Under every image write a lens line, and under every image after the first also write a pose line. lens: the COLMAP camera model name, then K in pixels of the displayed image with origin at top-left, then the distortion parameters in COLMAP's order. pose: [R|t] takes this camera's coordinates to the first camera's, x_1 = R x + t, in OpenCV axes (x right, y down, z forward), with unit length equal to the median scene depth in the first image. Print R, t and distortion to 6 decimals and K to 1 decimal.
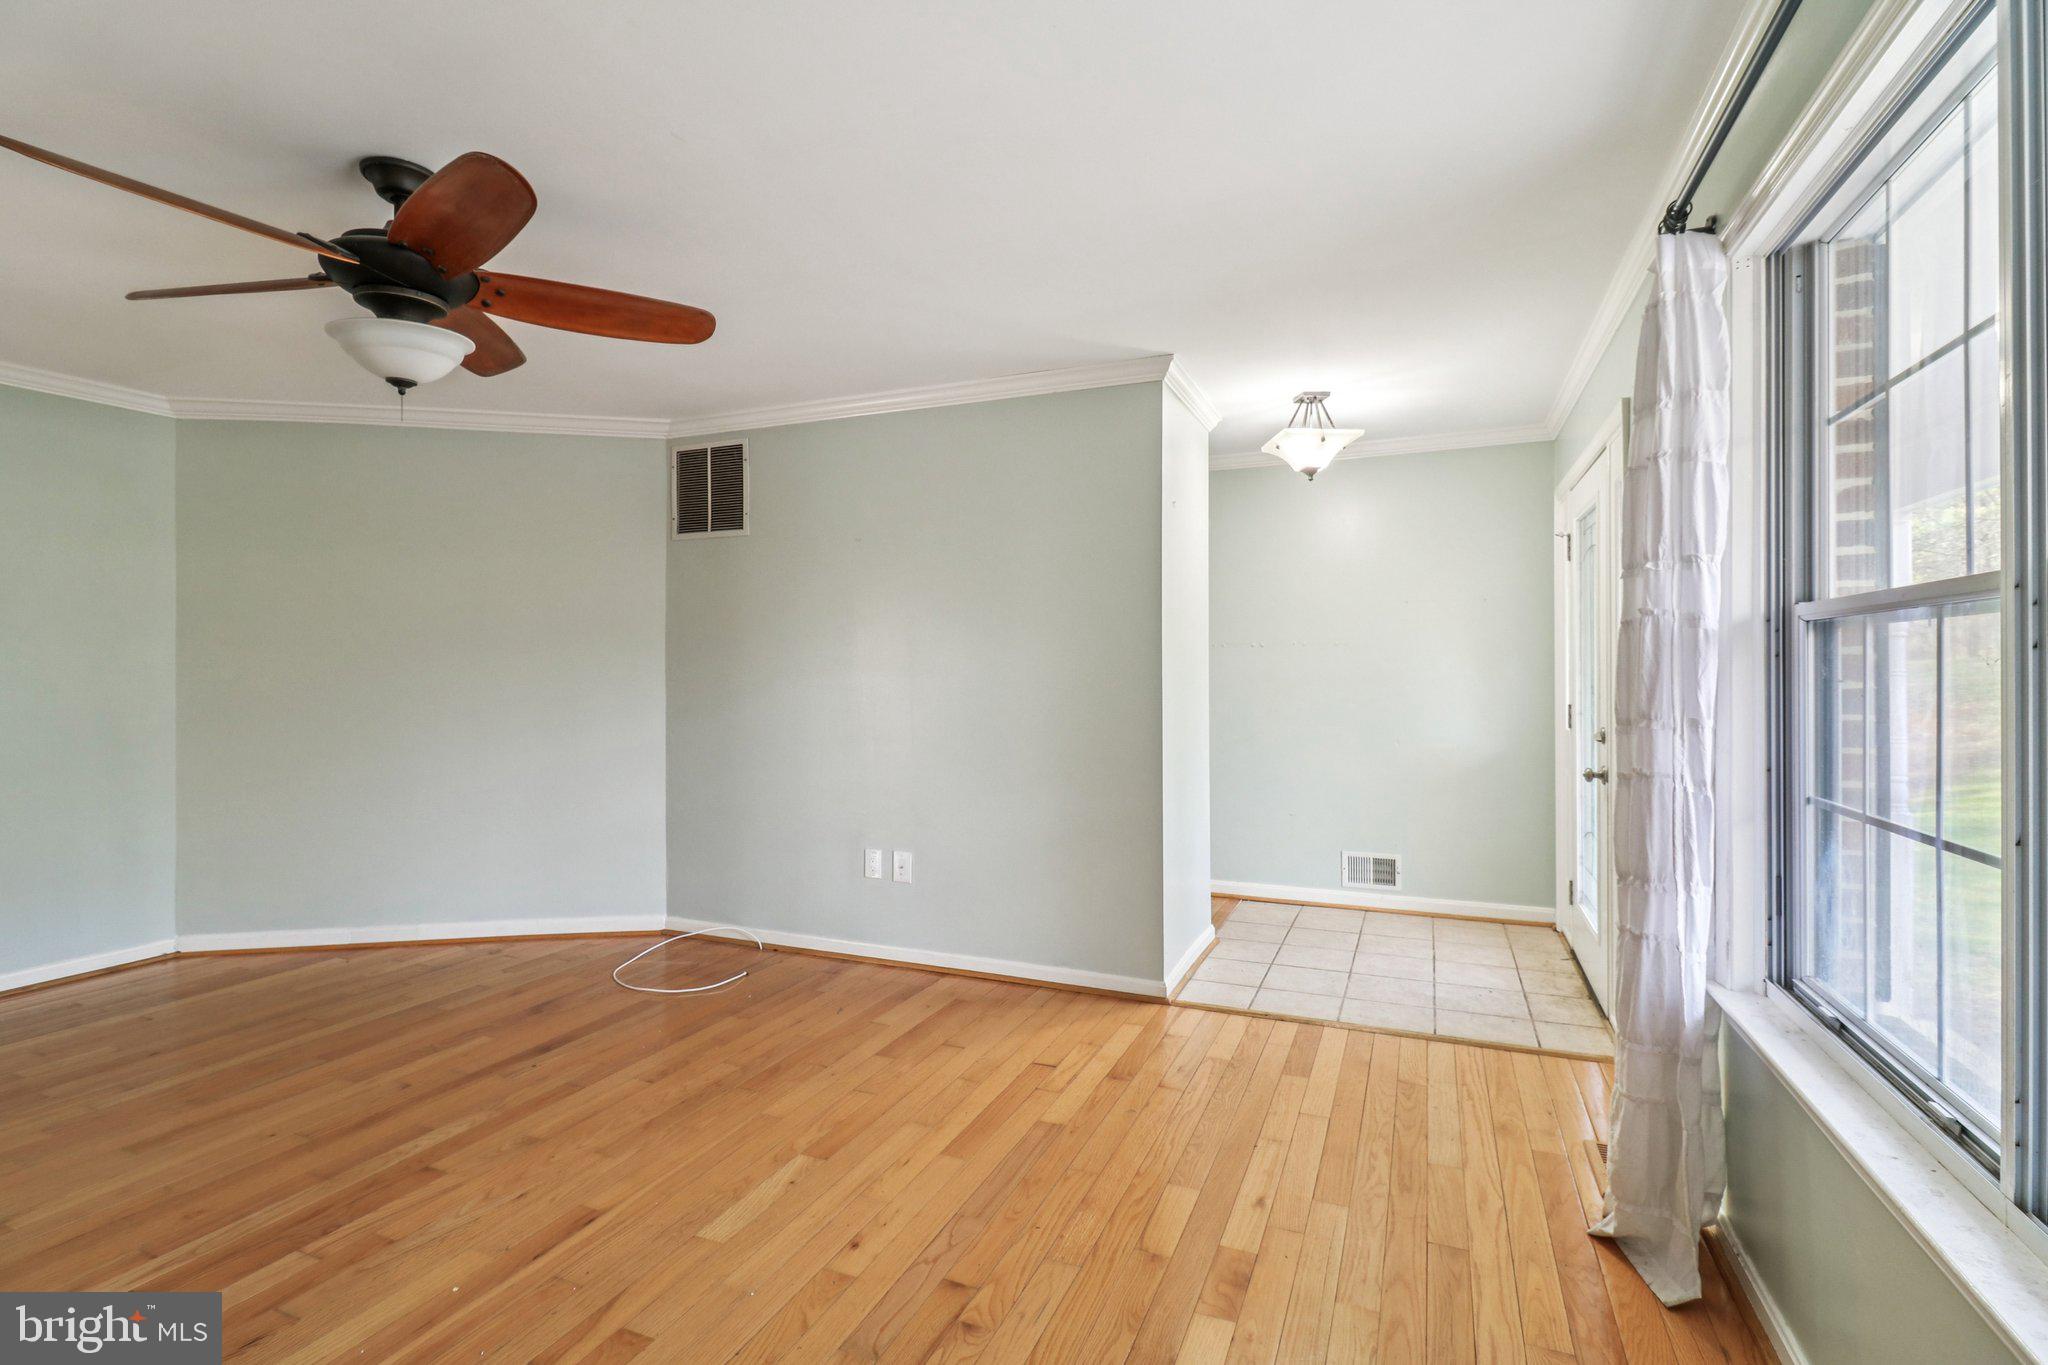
lens RADIAL K [[951.8, 0, 1030.4], [0, 951.8, 678.8], [0, 0, 1]] dist [-0.000511, -0.000477]
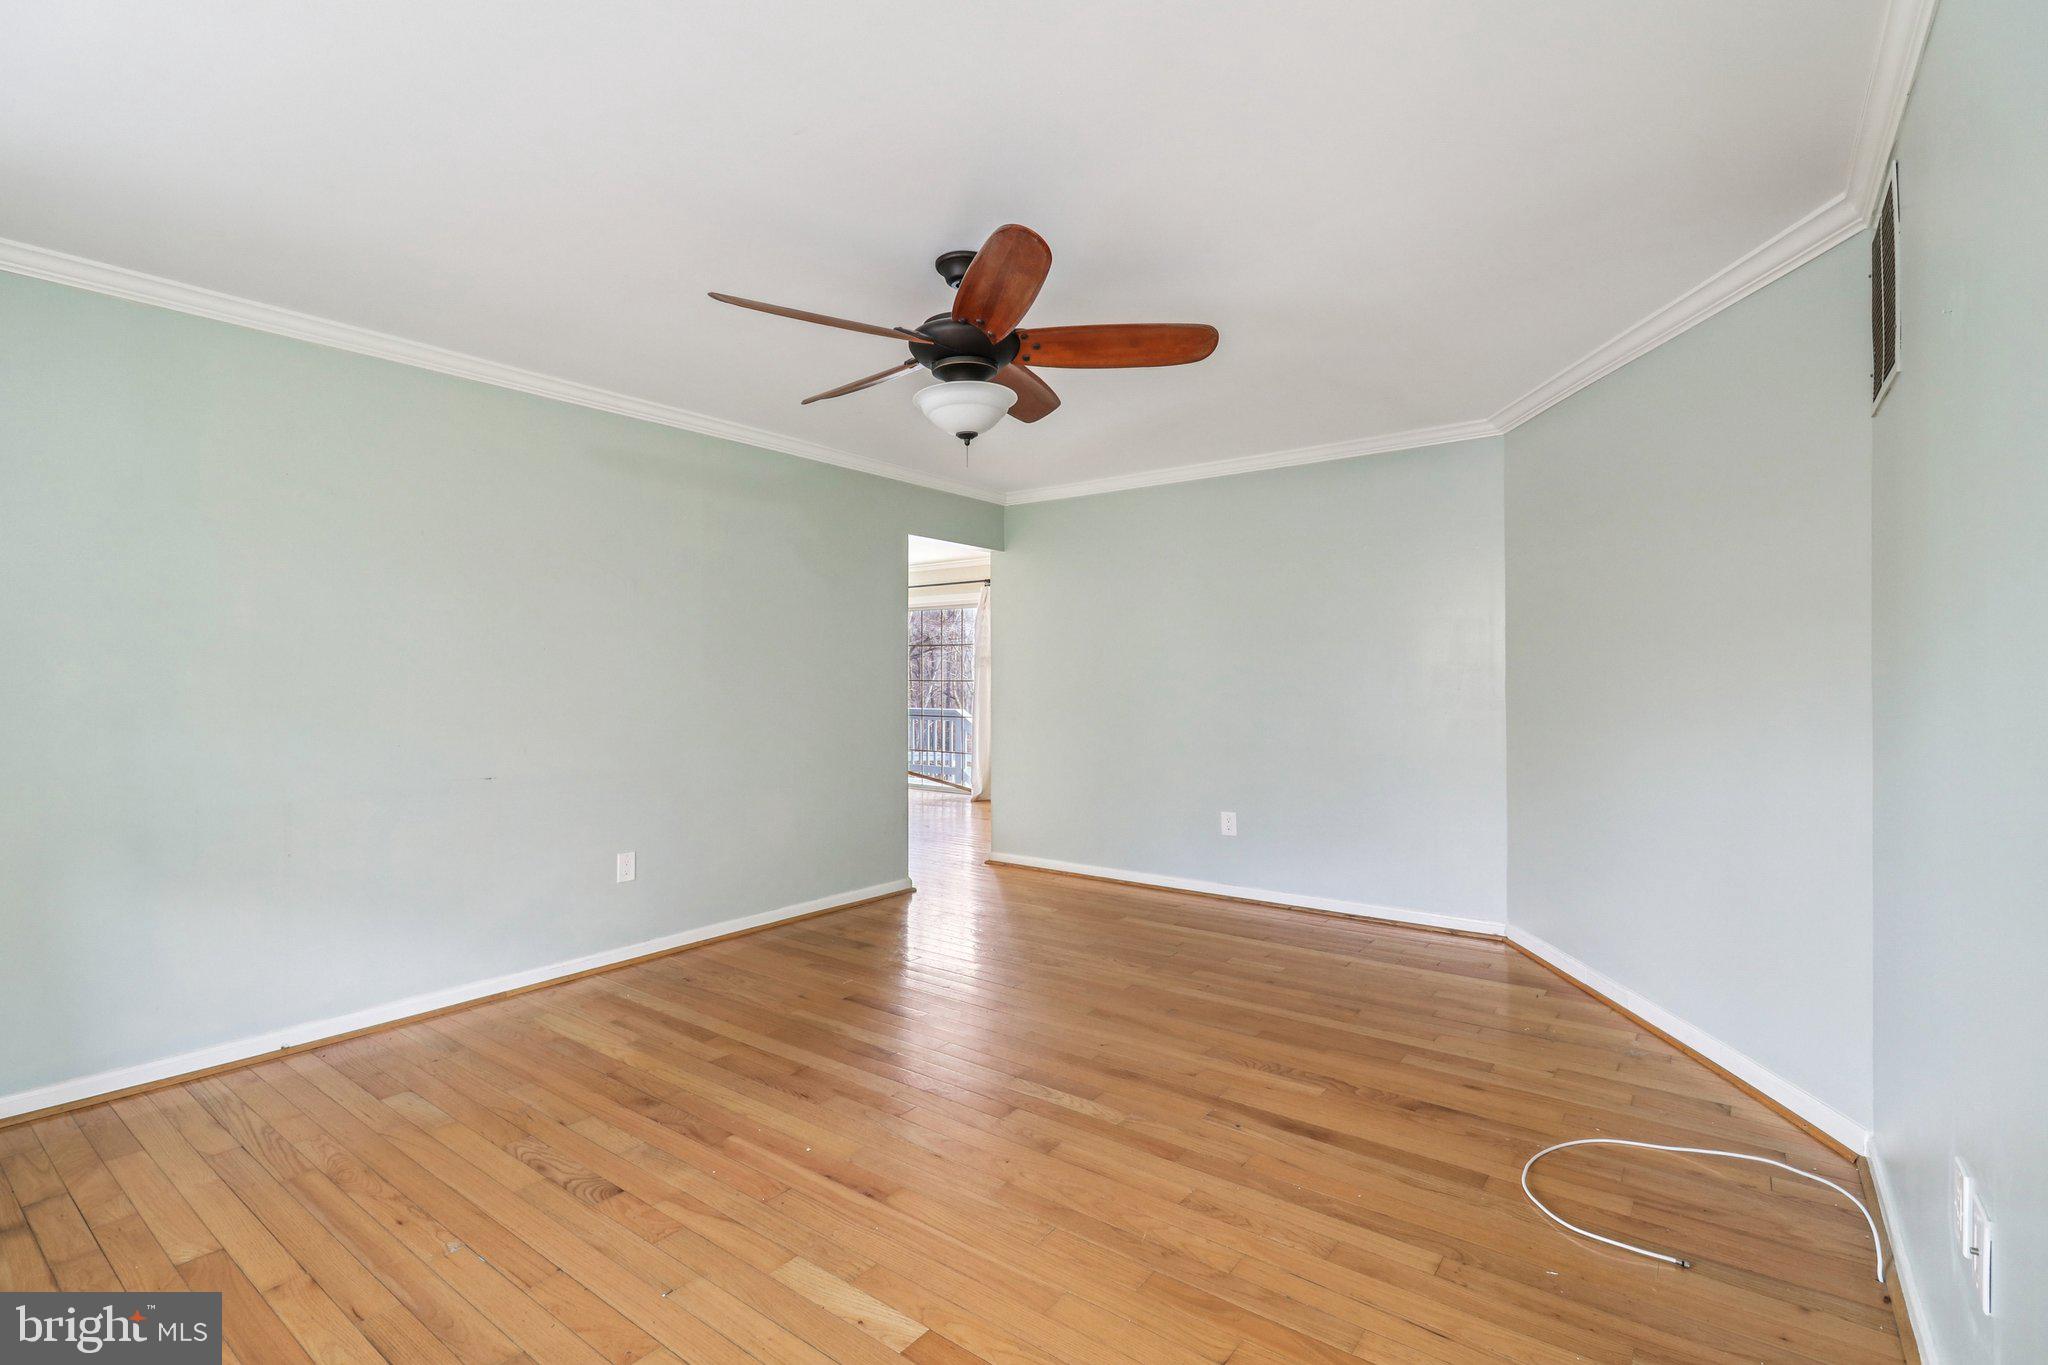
lens RADIAL K [[953.8, 0, 1024.0], [0, 953.8, 682.5], [0, 0, 1]] dist [0.000893, -0.001202]
pose [[-0.251511, 0.009055, -0.967812, 0.320164], [-0.005710, 0.999925, 0.010840, -0.005562], [0.967838, 0.008253, -0.251441, 0.896261]]
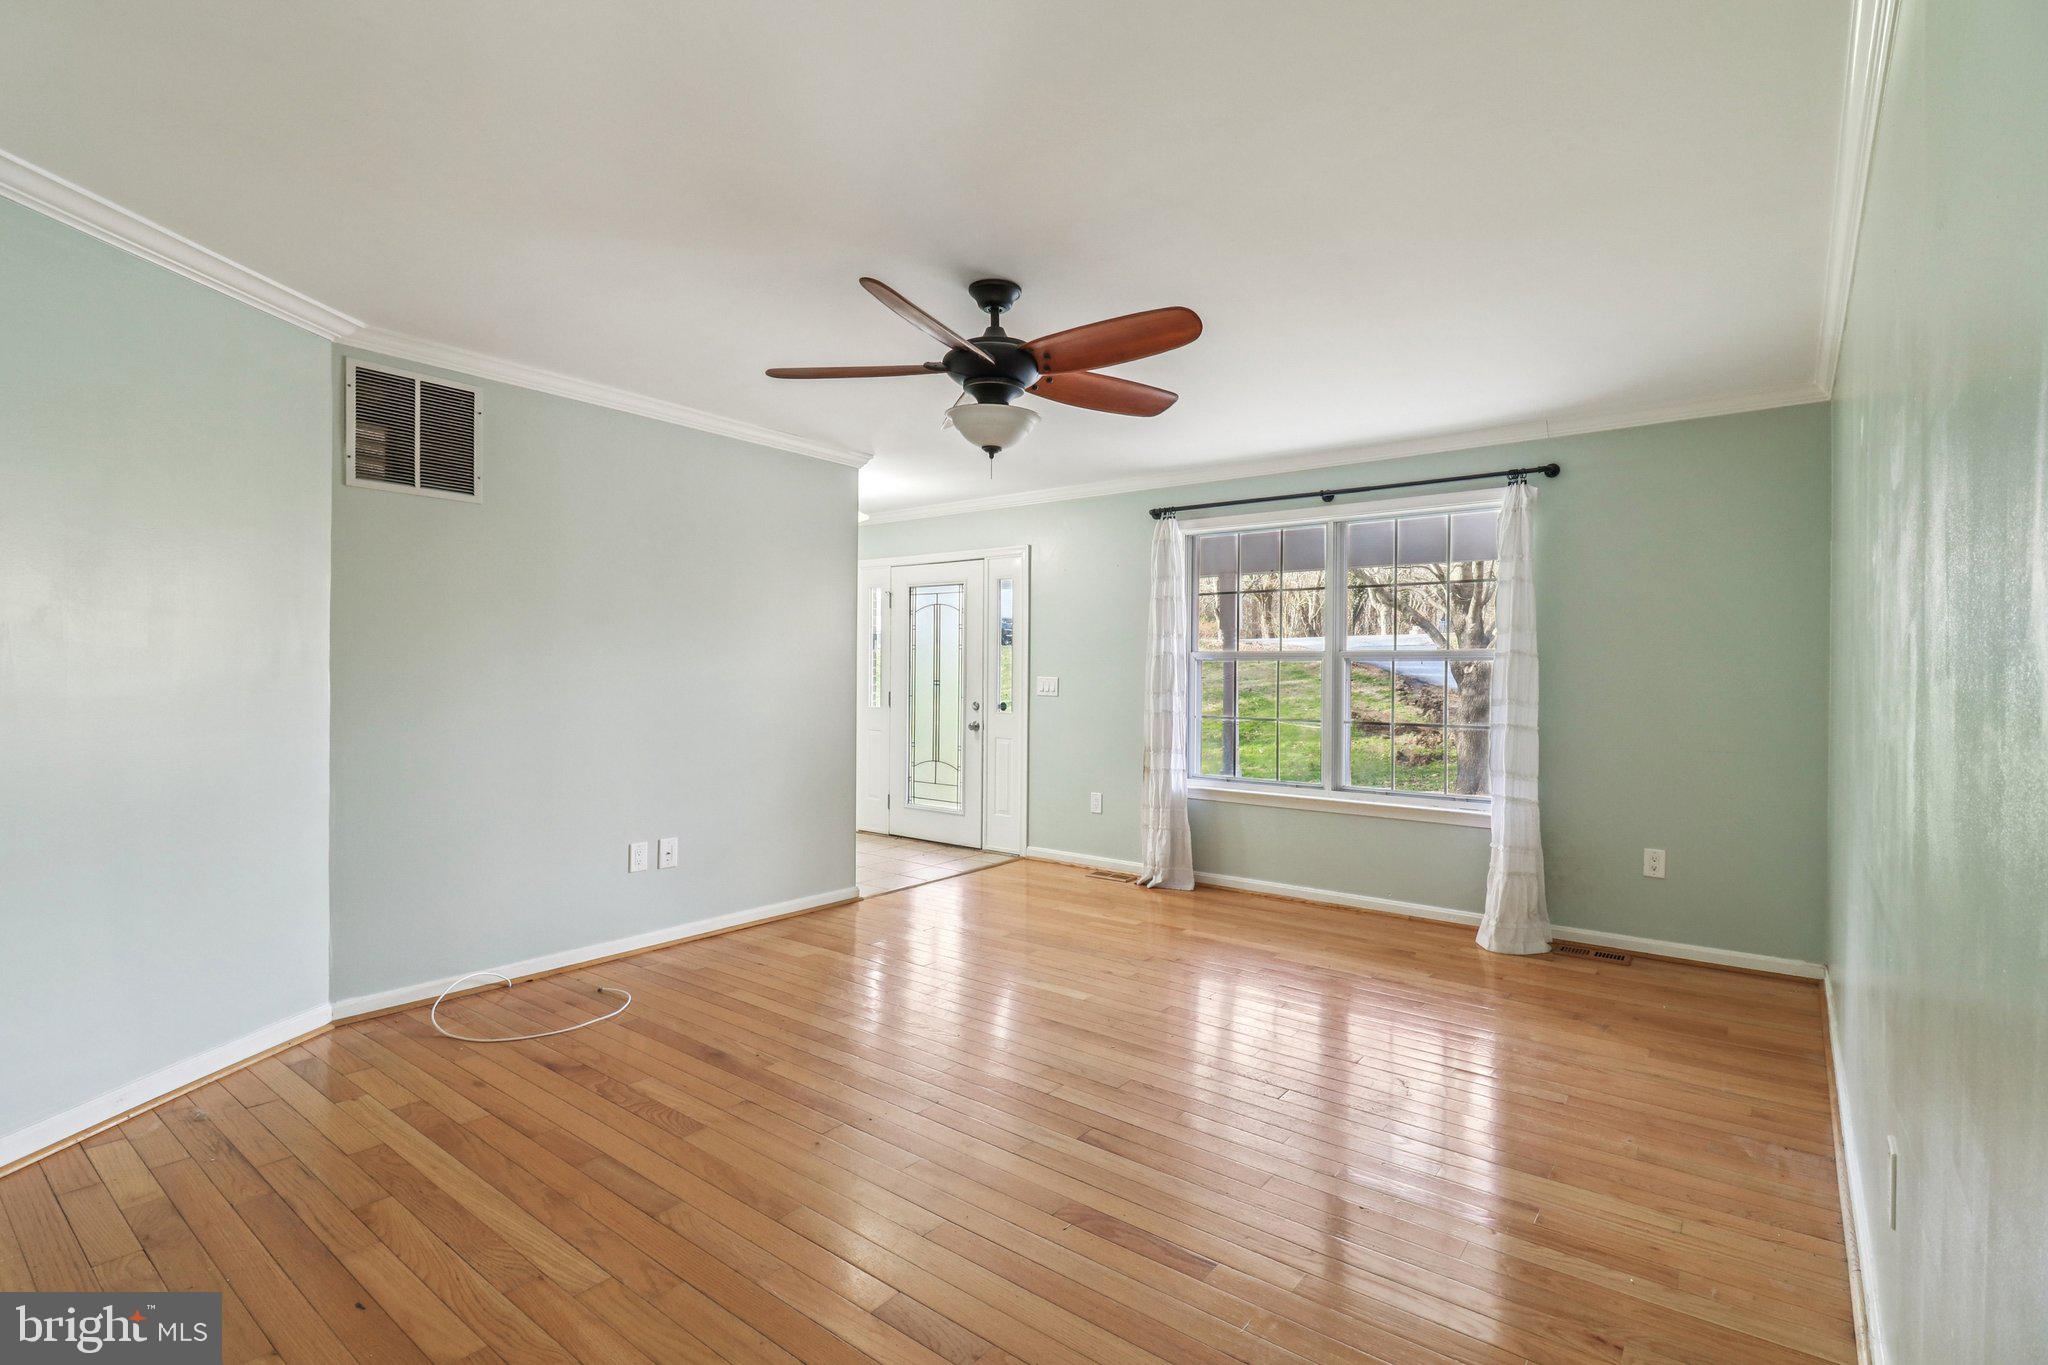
lens RADIAL K [[953.8, 0, 1024.0], [0, 953.8, 682.5], [0, 0, 1]] dist [0.000893, -0.001202]
pose [[0.262039, -0.007389, 0.965029, -1.243634], [-0.001368, 0.999967, 0.008028, -0.001108], [-0.965056, -0.003424, 0.262020, 0.401052]]
